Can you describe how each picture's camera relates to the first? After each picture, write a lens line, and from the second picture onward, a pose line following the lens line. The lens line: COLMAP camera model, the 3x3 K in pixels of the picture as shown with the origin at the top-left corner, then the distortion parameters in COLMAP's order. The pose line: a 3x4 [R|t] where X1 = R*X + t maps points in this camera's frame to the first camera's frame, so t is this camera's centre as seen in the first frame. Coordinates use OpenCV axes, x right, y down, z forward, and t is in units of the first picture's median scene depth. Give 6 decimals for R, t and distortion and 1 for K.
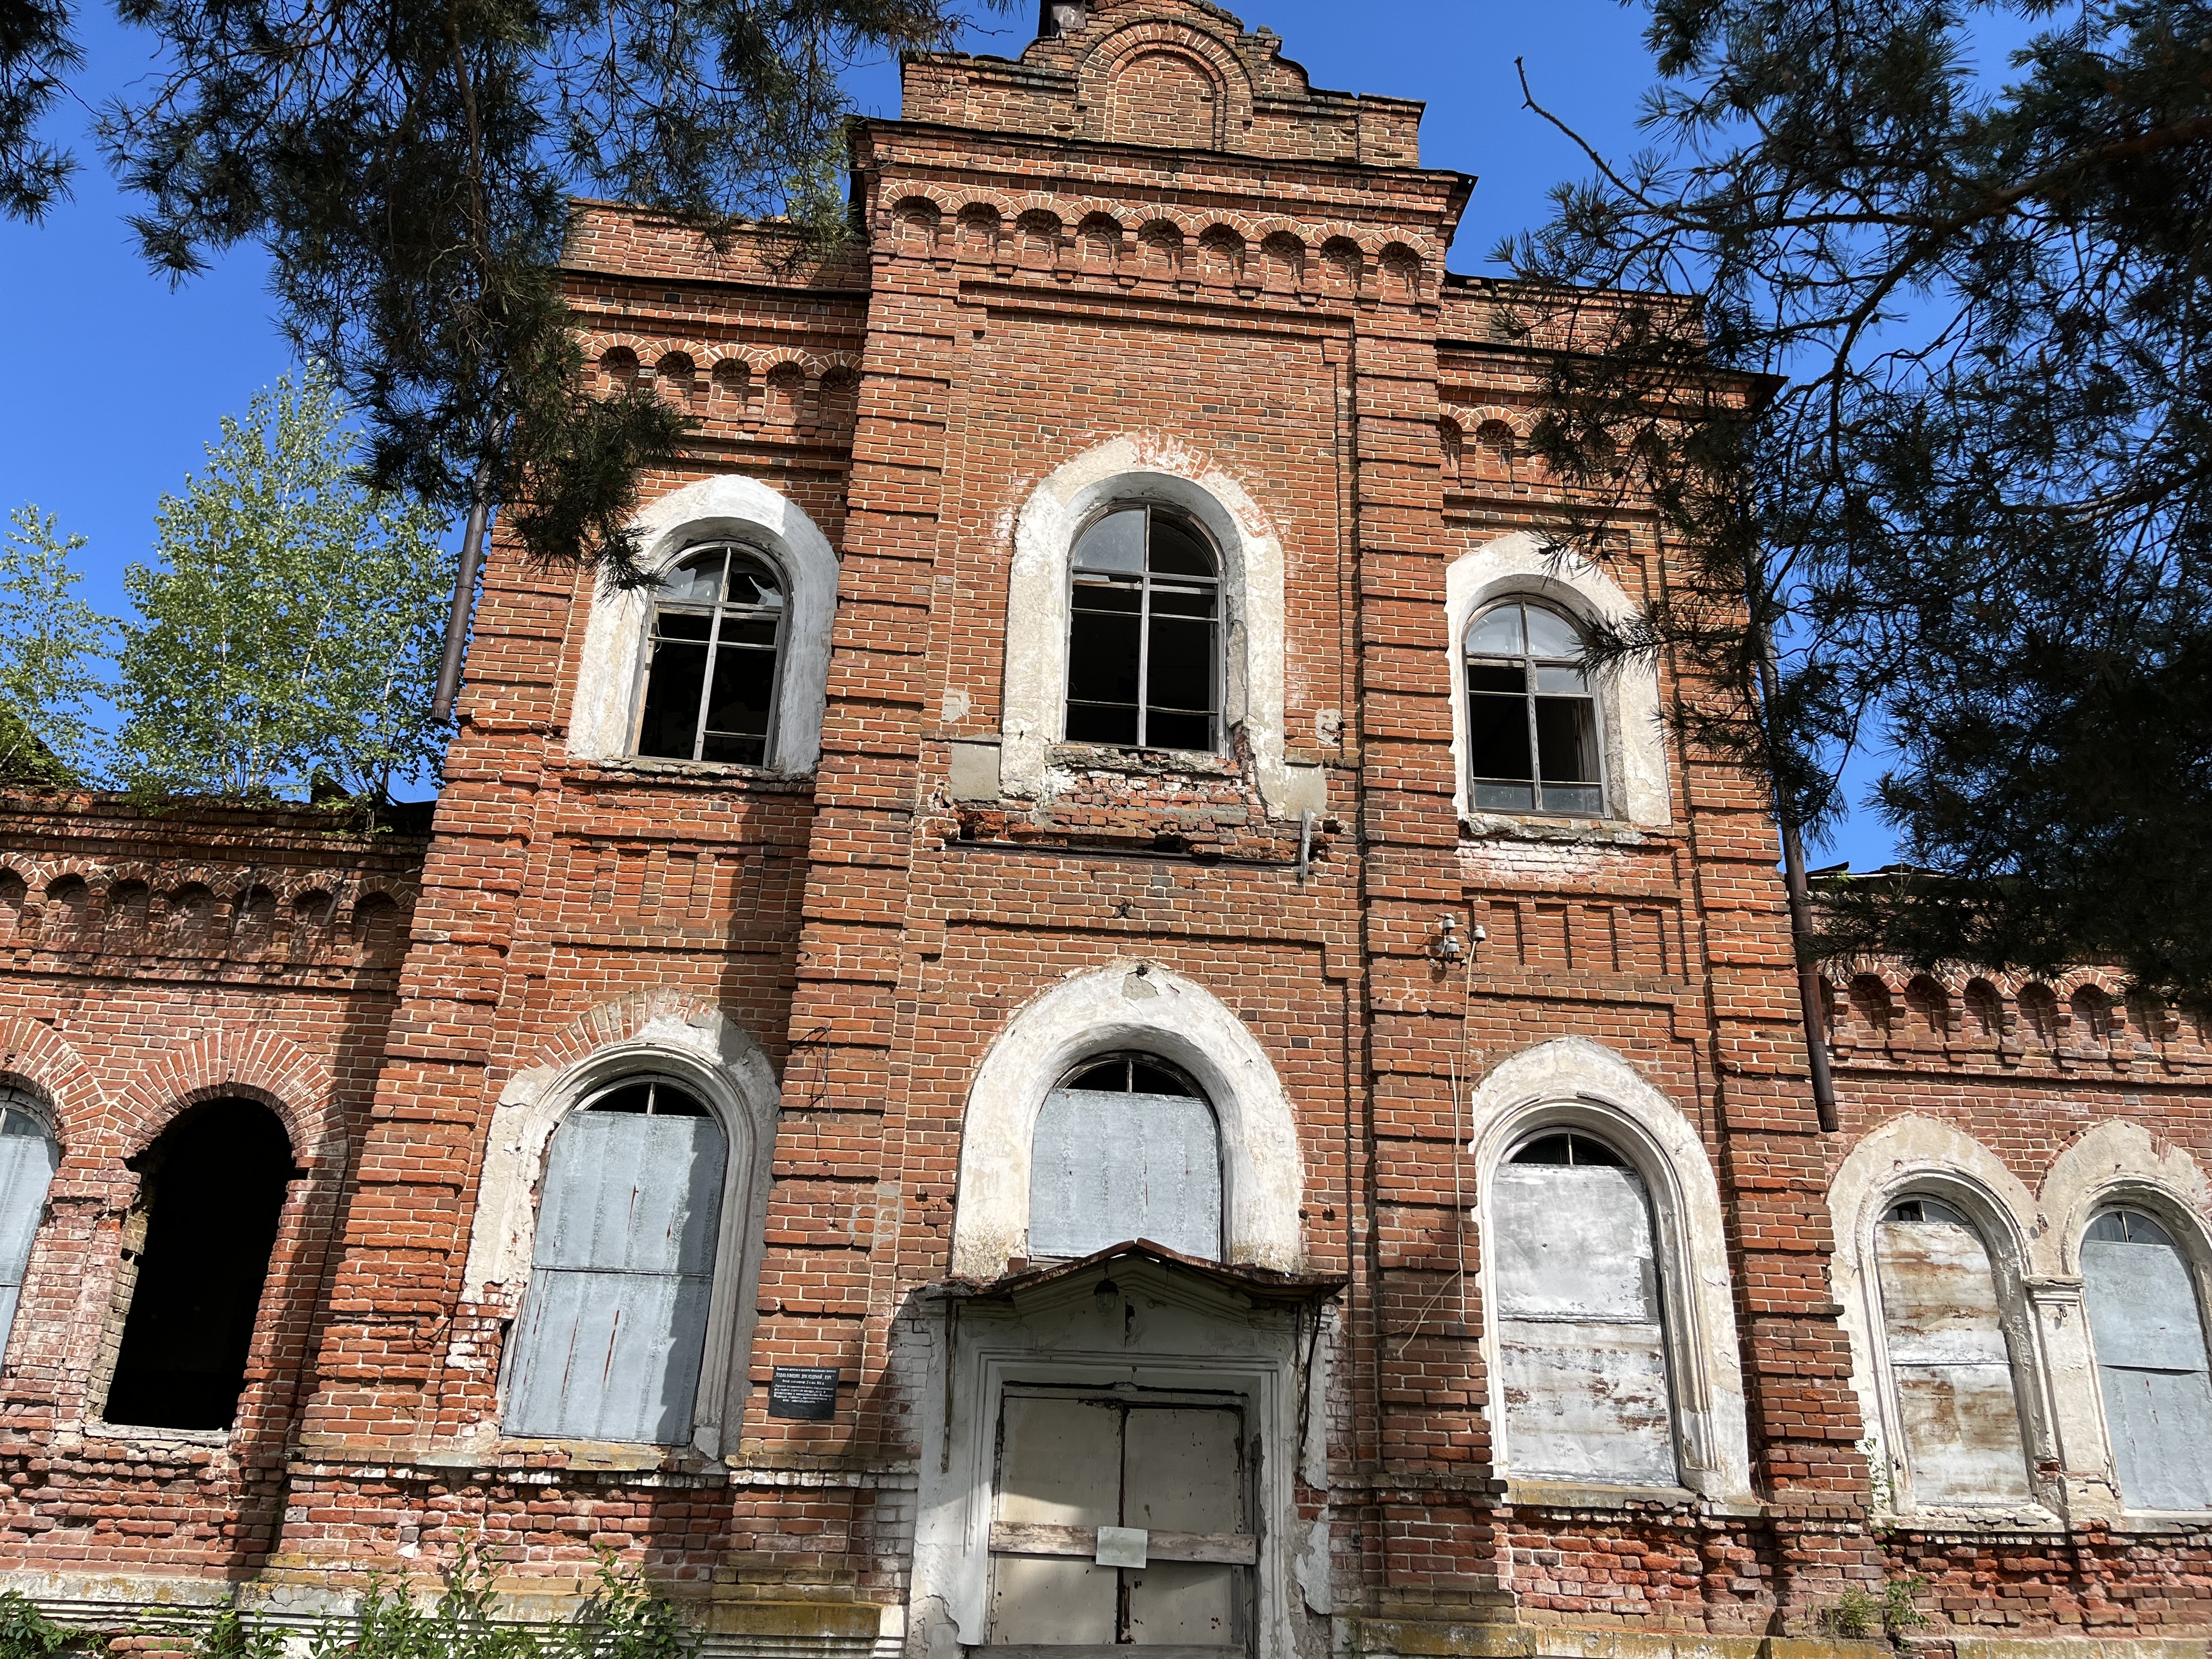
lens RADIAL K [[1673.6, 0, 1090.8], [0, 1673.6, 843.4], [0, 0, 1]] dist [0.057056, -0.065792]
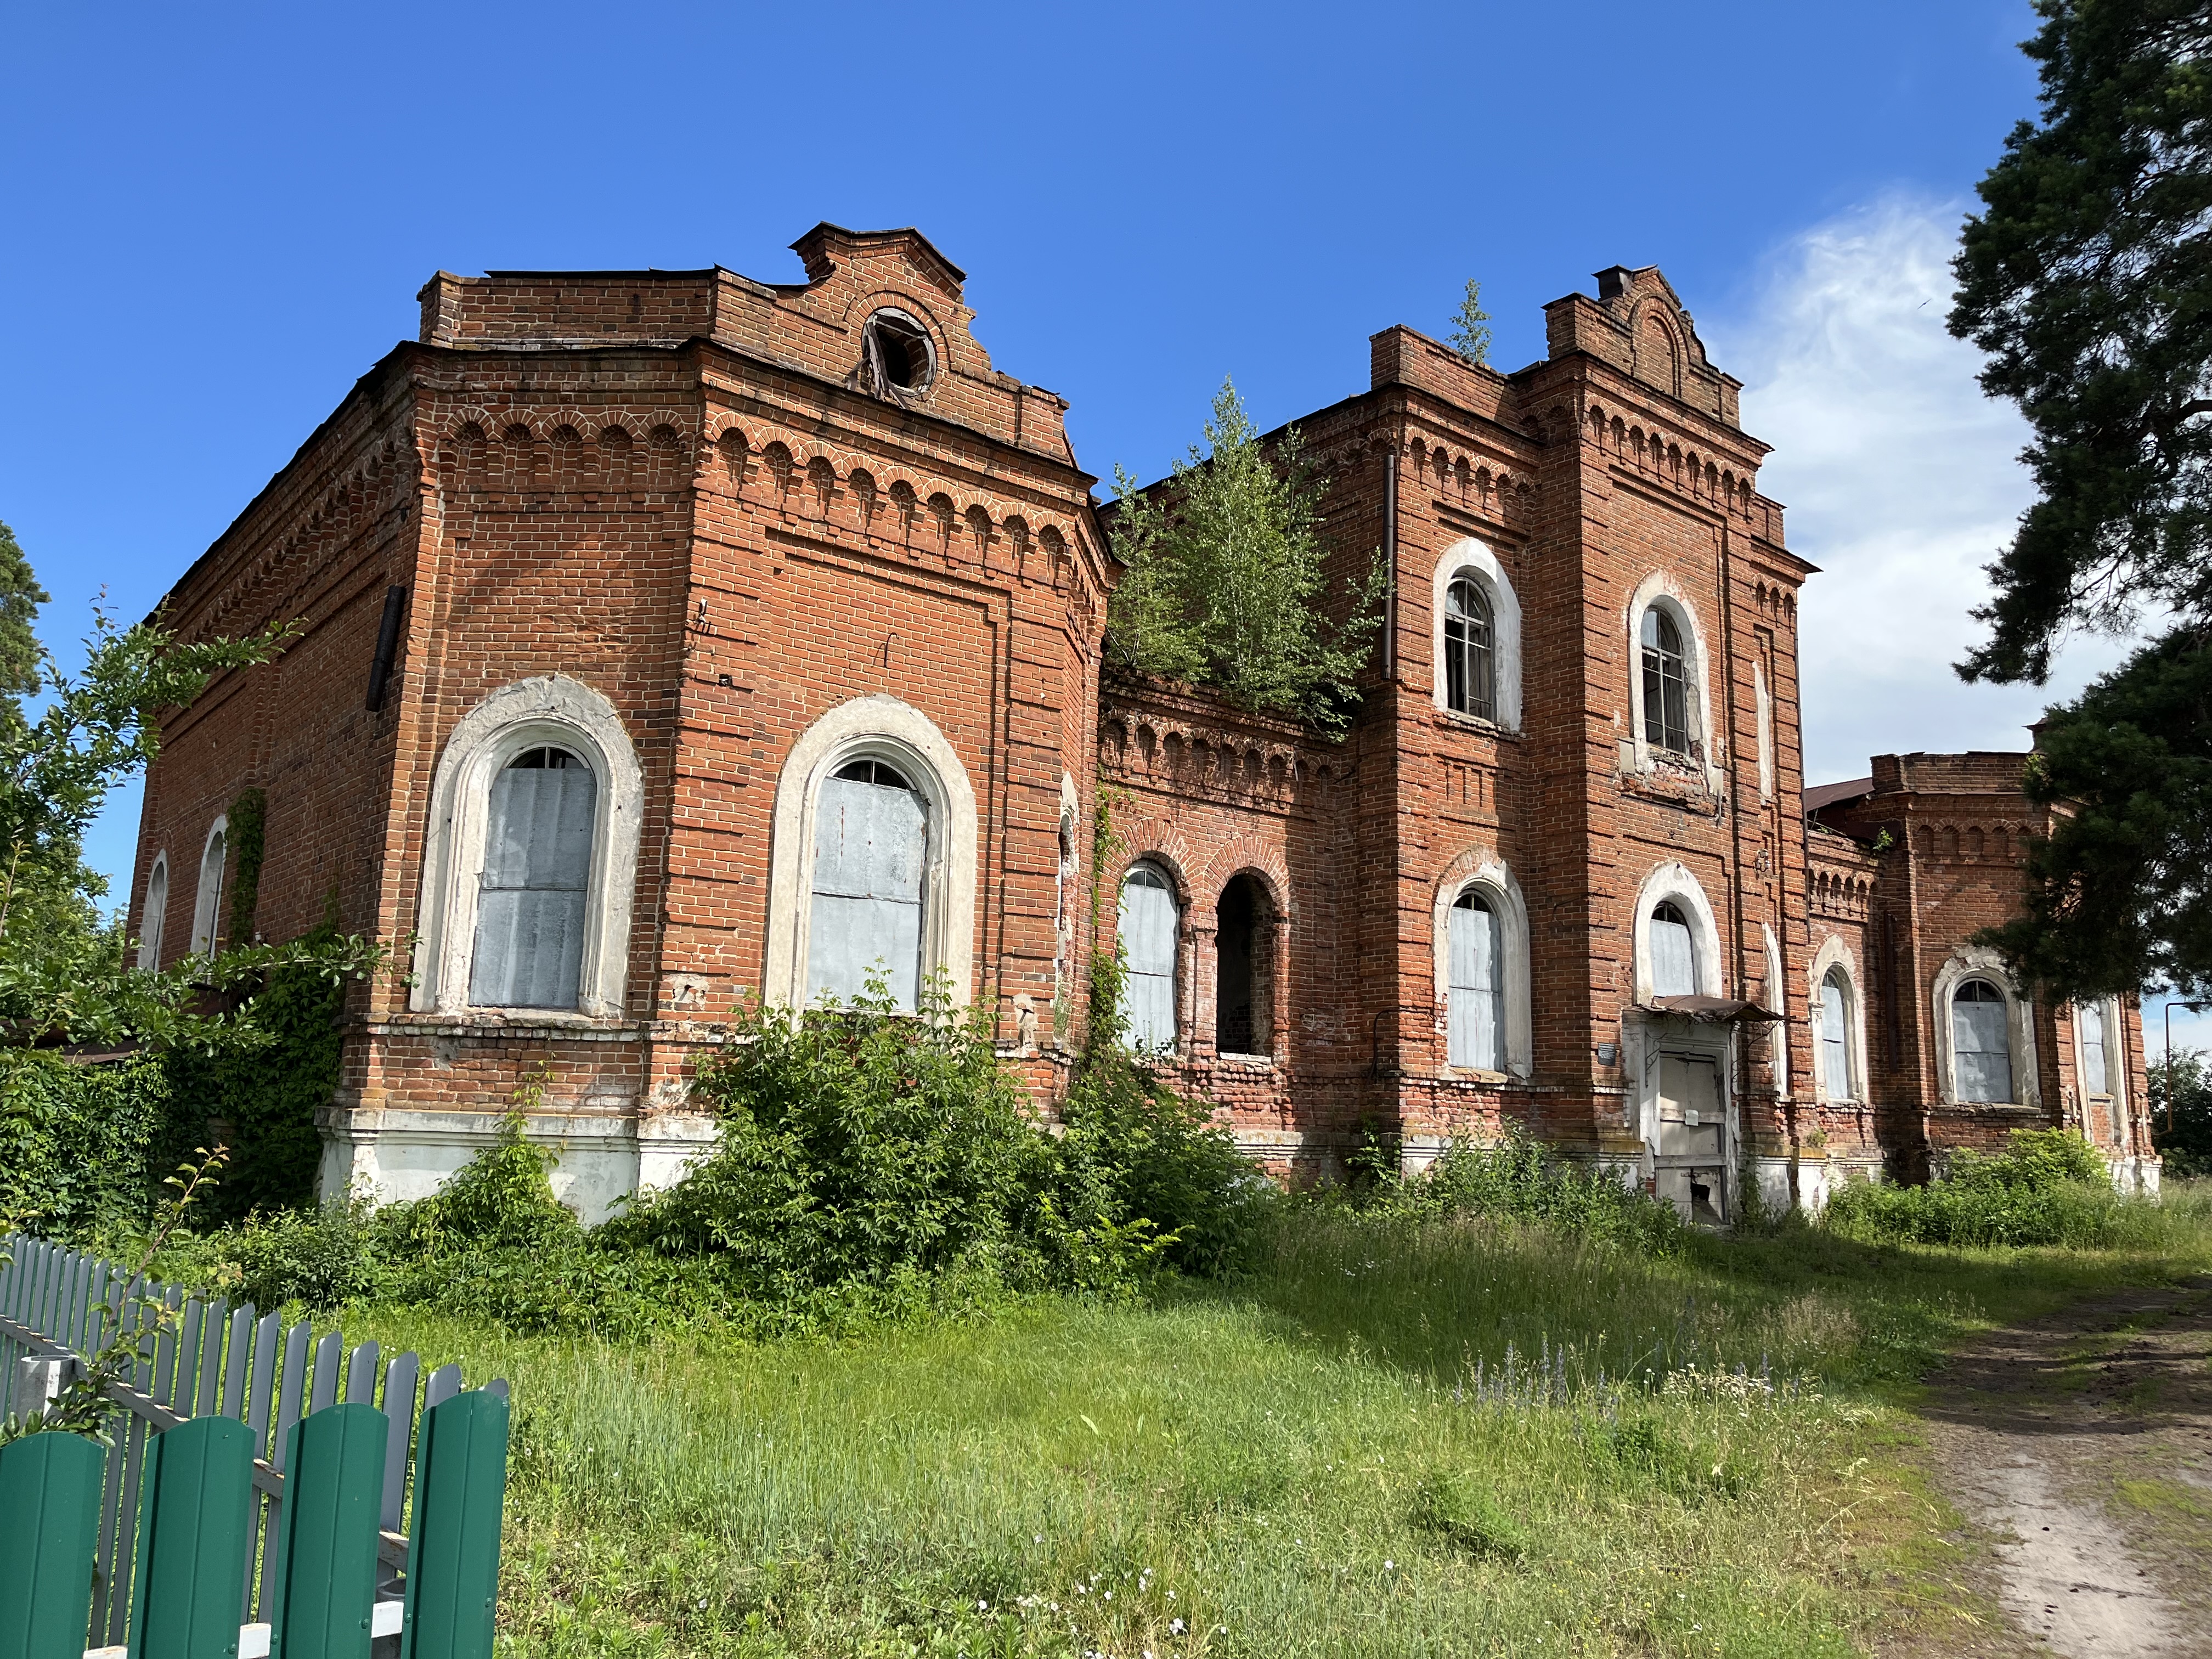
lens RADIAL K [[1673.6, 0, 1106.5], [0, 1673.6, 835.5], [0, 0, 1]] dist [0.057056, -0.065792]
pose [[0.825178, 0.086397, 0.558226, -1.615328], [-0.219879, 0.959420, 0.176538, -0.163392], [-0.520321, -0.268418, 0.810690, -0.316726]]
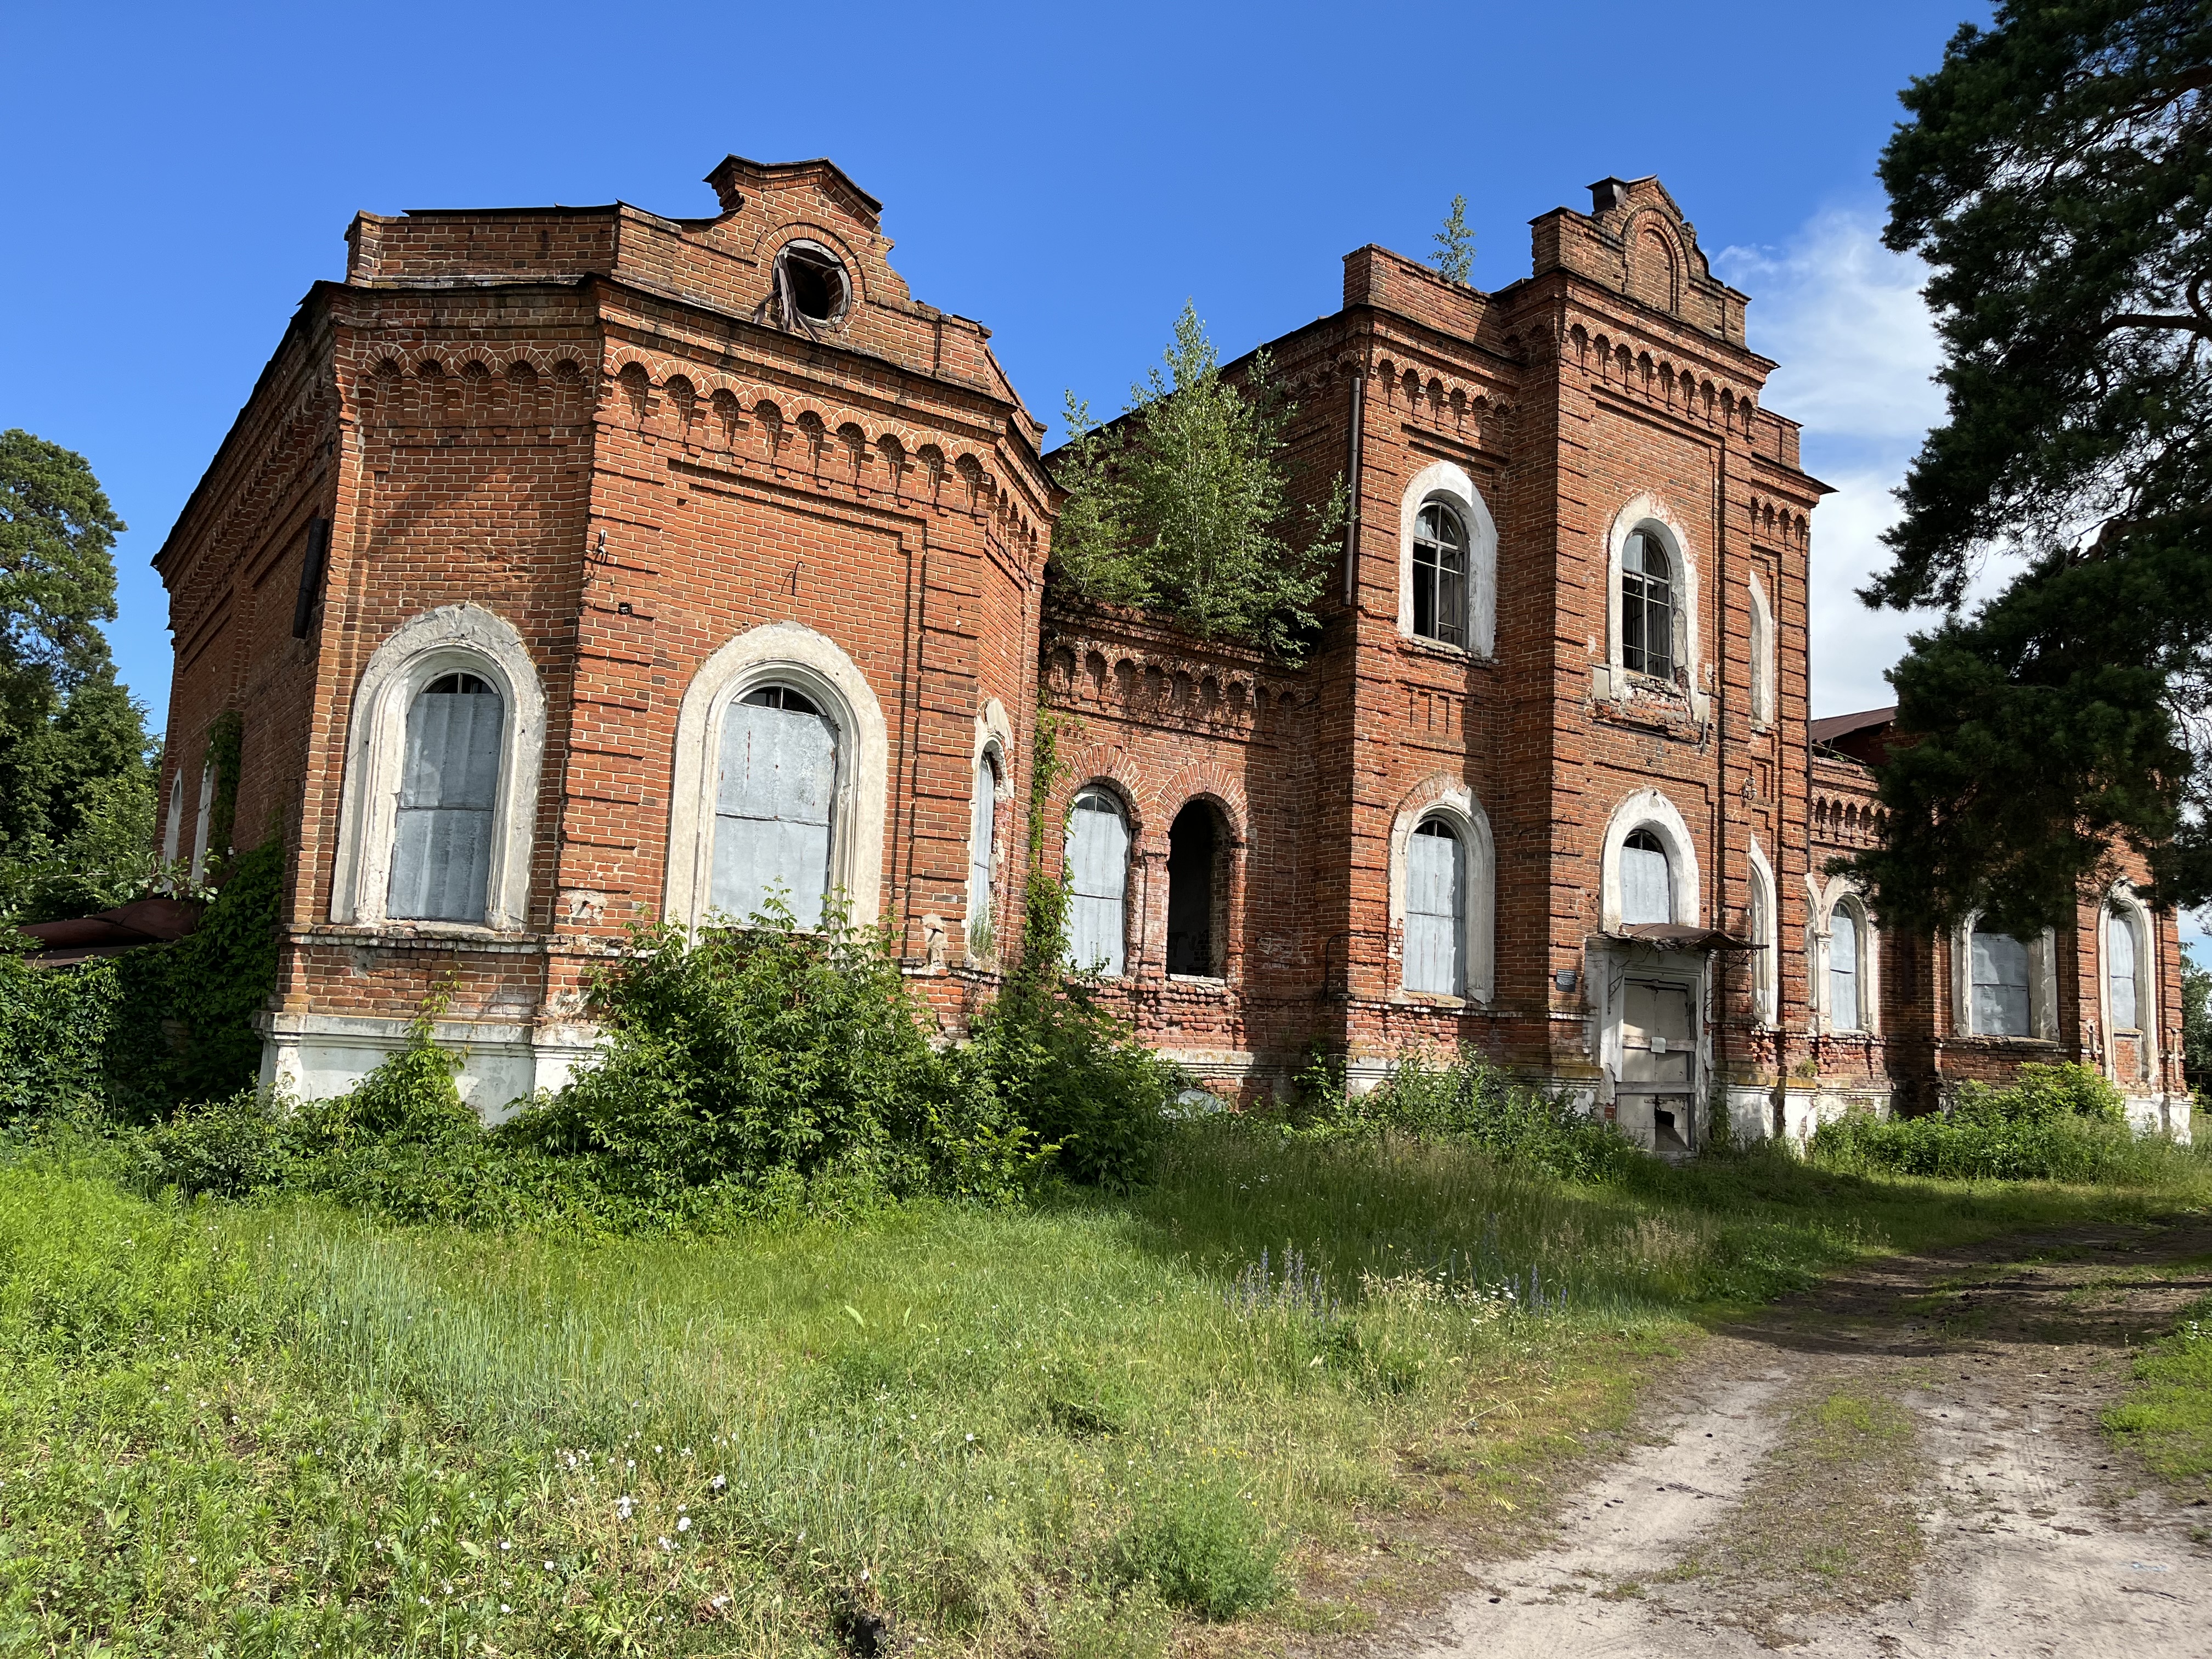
lens RADIAL K [[1673.6, 0, 1105.1], [0, 1673.6, 843.5], [0, 0, 1]] dist [0.057056, -0.065792]
pose [[0.861633, 0.065389, 0.503301, -1.492408], [-0.211498, 0.947720, 0.238948, -0.205465], [-0.461364, -0.312333, 0.830417, -0.424222]]
